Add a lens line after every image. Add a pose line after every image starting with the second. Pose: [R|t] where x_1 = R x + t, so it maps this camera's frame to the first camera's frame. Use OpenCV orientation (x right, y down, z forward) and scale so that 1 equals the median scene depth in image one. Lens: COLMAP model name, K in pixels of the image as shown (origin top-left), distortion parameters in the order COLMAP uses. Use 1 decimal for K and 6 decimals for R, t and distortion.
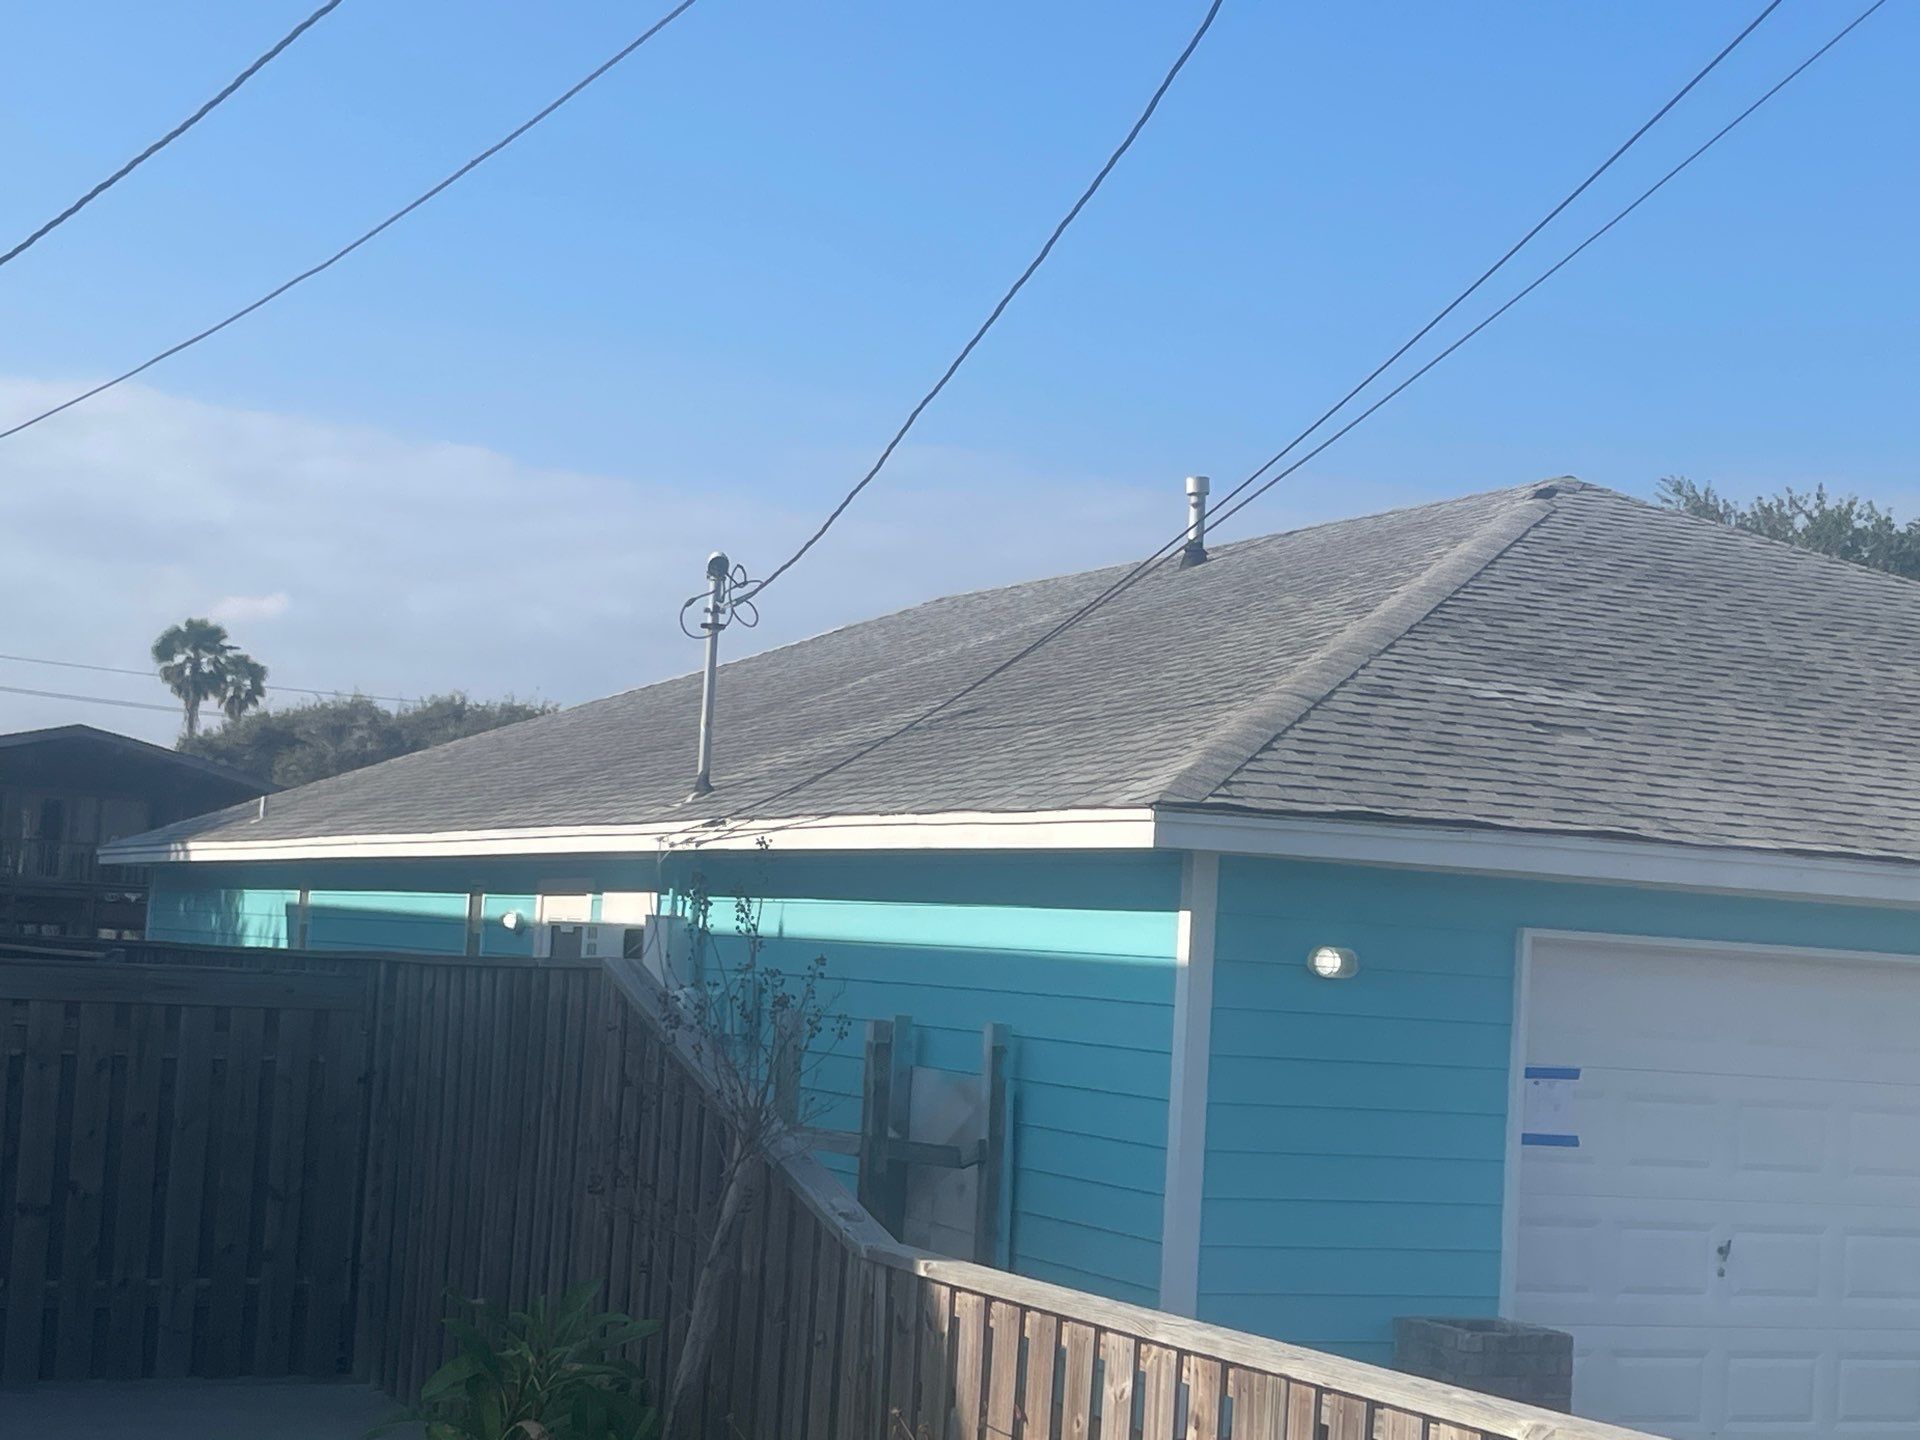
lens RADIAL K [[3090.6, 0, 960.6], [0, 3090.6, 719.5], [0, 0, 1]] dist [-0.010901, 0.000000]
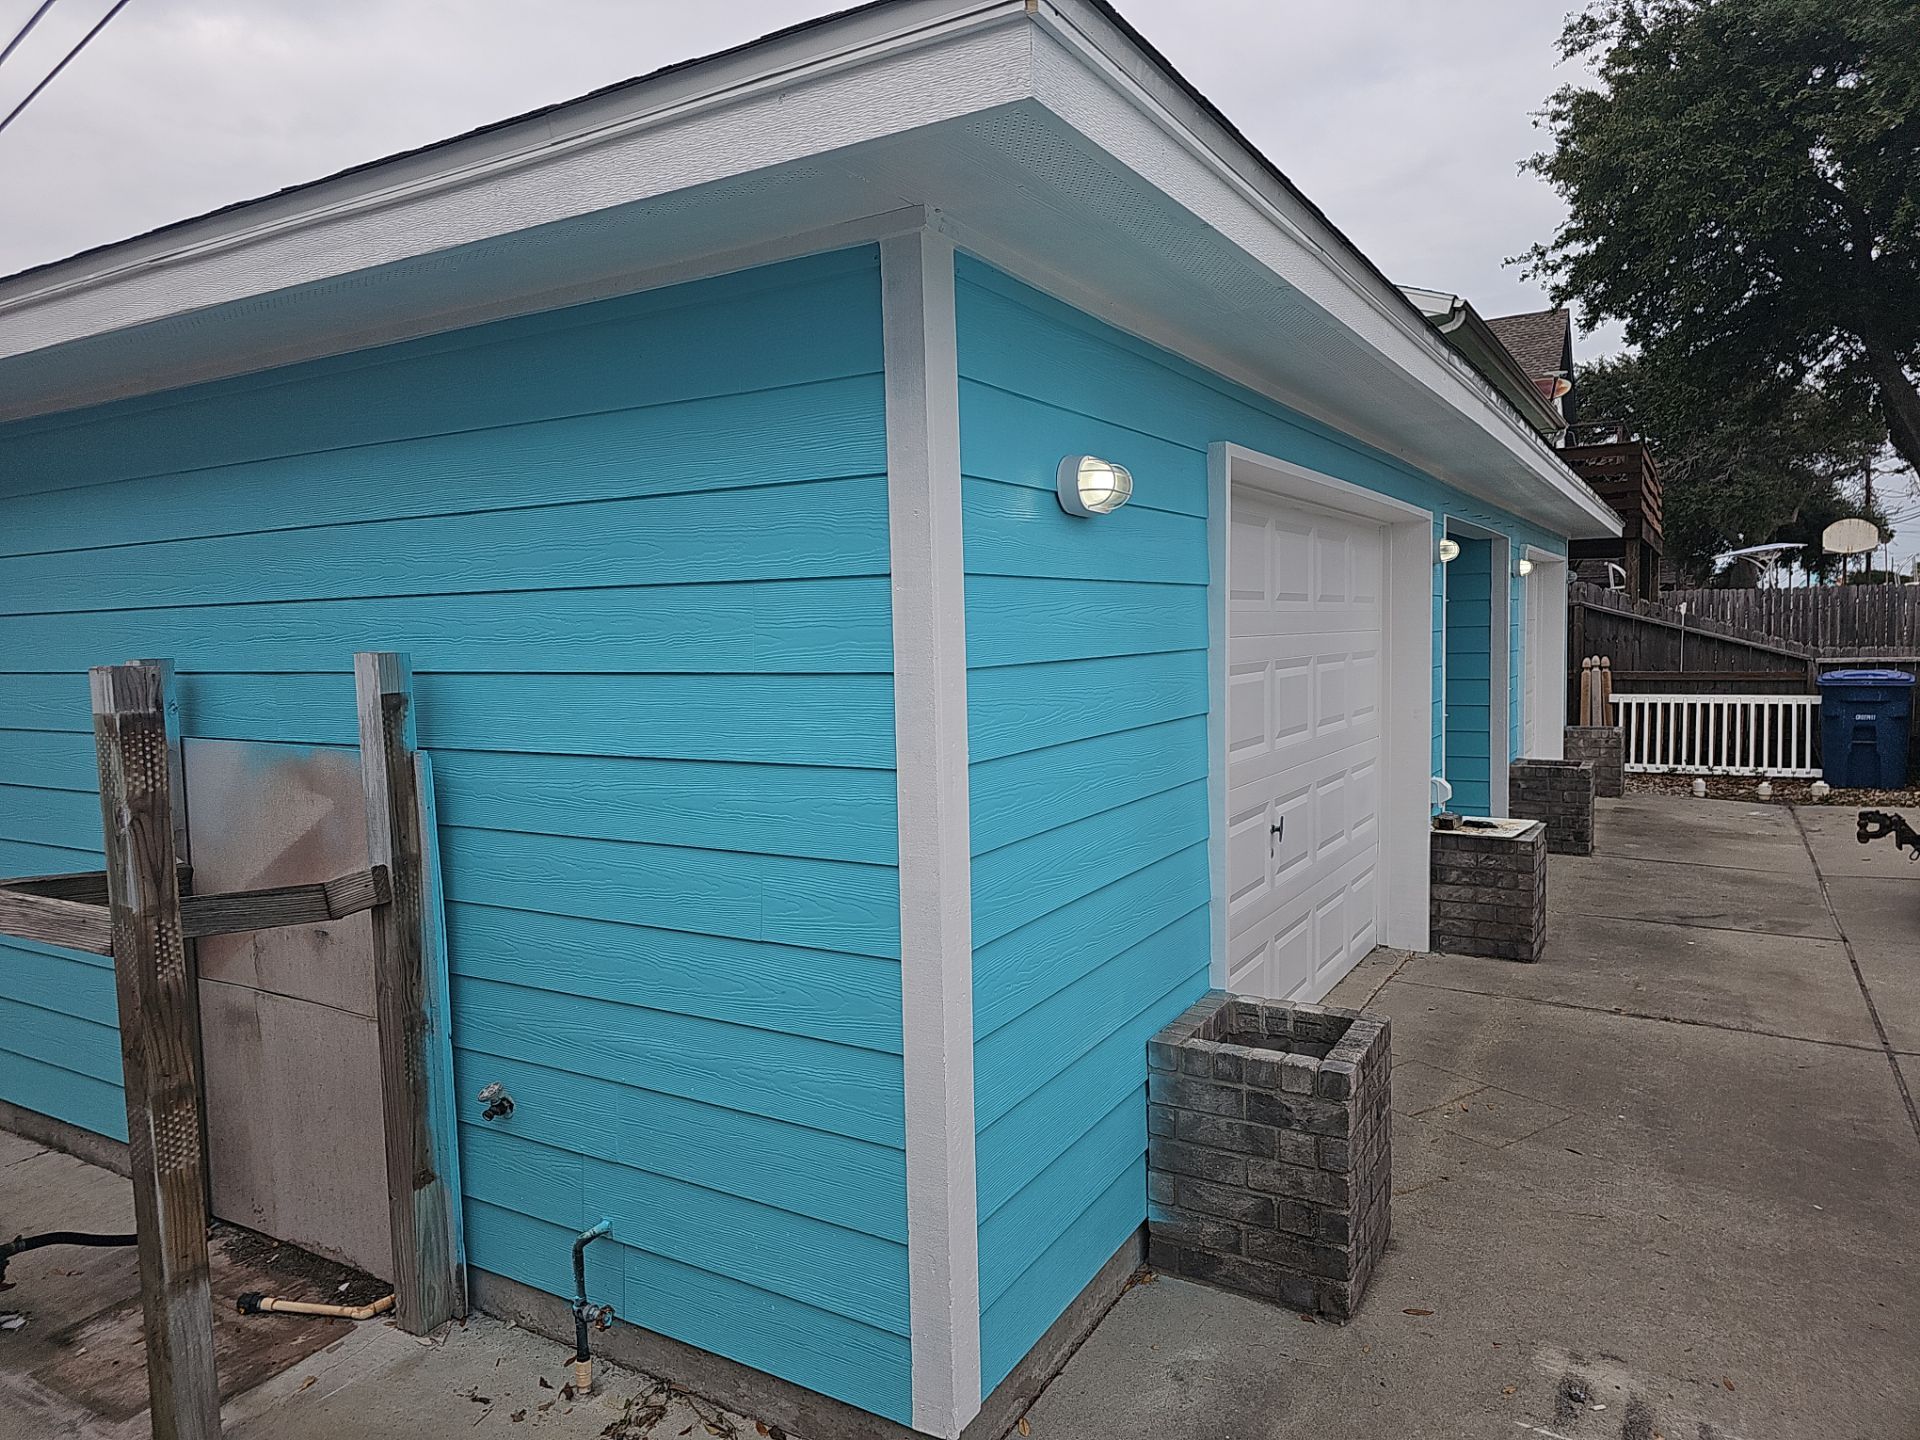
lens RADIAL K [[1253.5, 0, 955.4], [0, 1253.5, 717.6], [0, 0, 1]] dist [0.051690, -0.048511]
pose [[0.828086, -0.118534, 0.547926, -0.028014], [0.030196, 0.985403, 0.167538, 0.075405], [-0.559787, -0.122191, 0.819578, 0.761387]]
